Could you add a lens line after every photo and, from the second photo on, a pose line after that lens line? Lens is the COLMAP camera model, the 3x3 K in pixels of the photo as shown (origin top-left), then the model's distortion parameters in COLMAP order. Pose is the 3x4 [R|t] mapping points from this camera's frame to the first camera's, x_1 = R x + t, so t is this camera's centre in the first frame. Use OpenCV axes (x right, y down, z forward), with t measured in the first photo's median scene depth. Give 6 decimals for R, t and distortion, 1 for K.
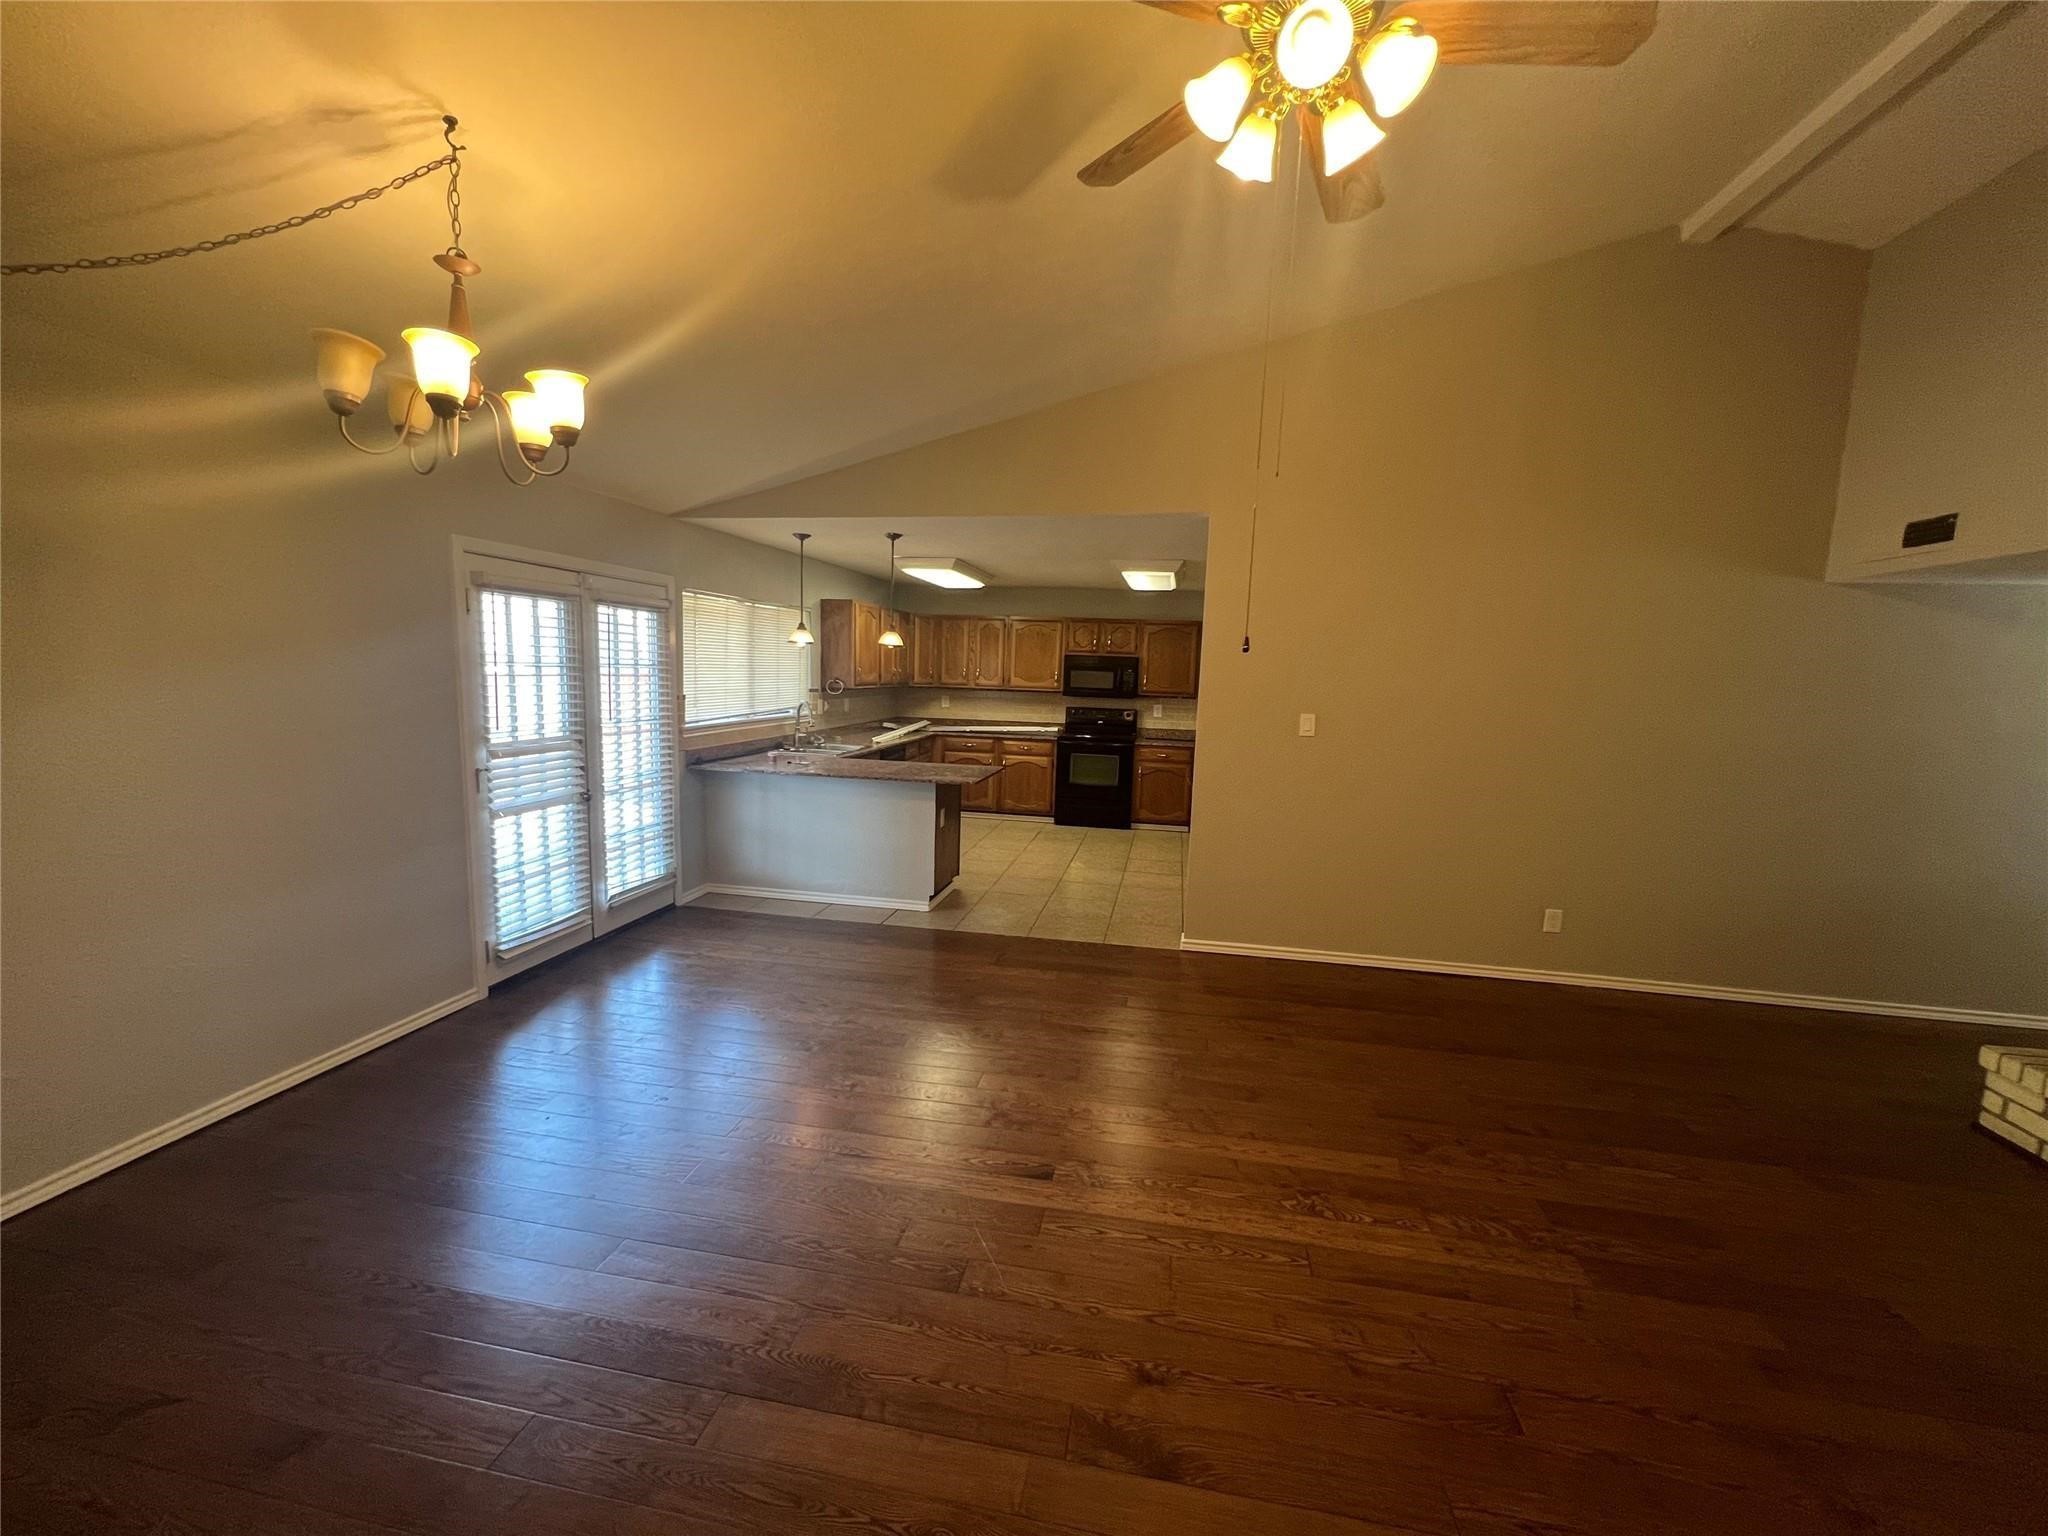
lens RADIAL K [[820.8, 0, 1024.0], [0, 820.8, 768.0], [0, 0, 1]] dist [0.000073, -0.000003]
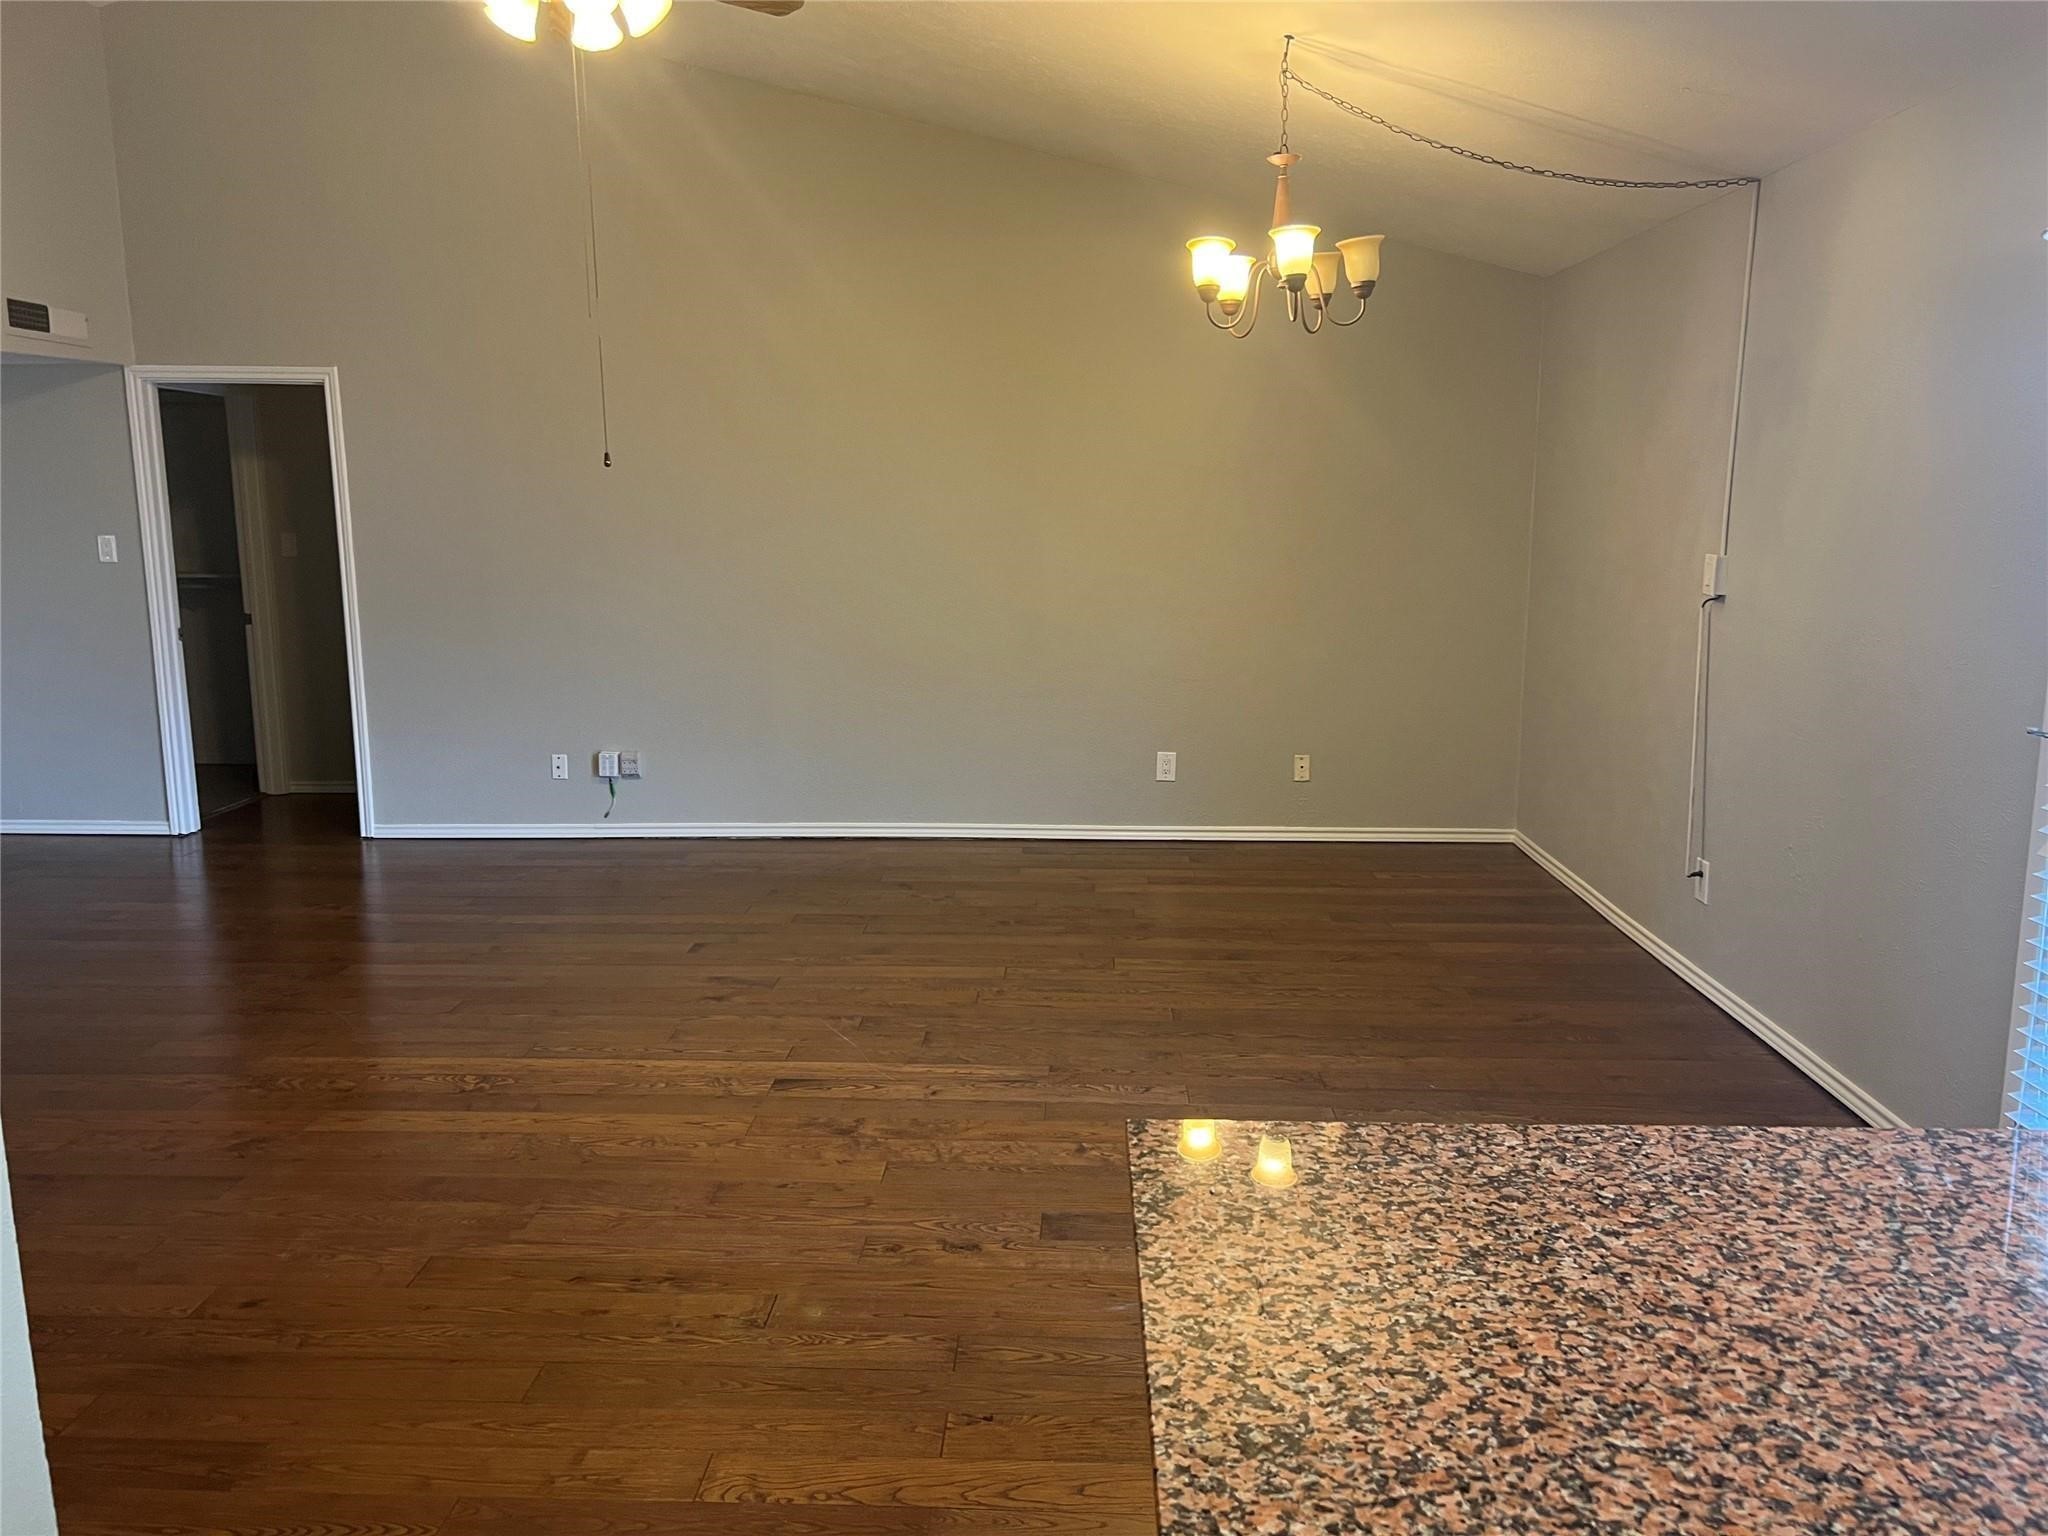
lens RADIAL K [[1564.9, 0, 1024.0], [0, 1564.9, 768.0], [0, 0, 1]] dist [0.059113, -0.053927]
pose [[-0.989555, -0.002350, -0.144136, 0.004214], [-0.042406, 0.960372, 0.275476, -0.087402], [0.137777, 0.278711, -0.950441, 0.783400]]
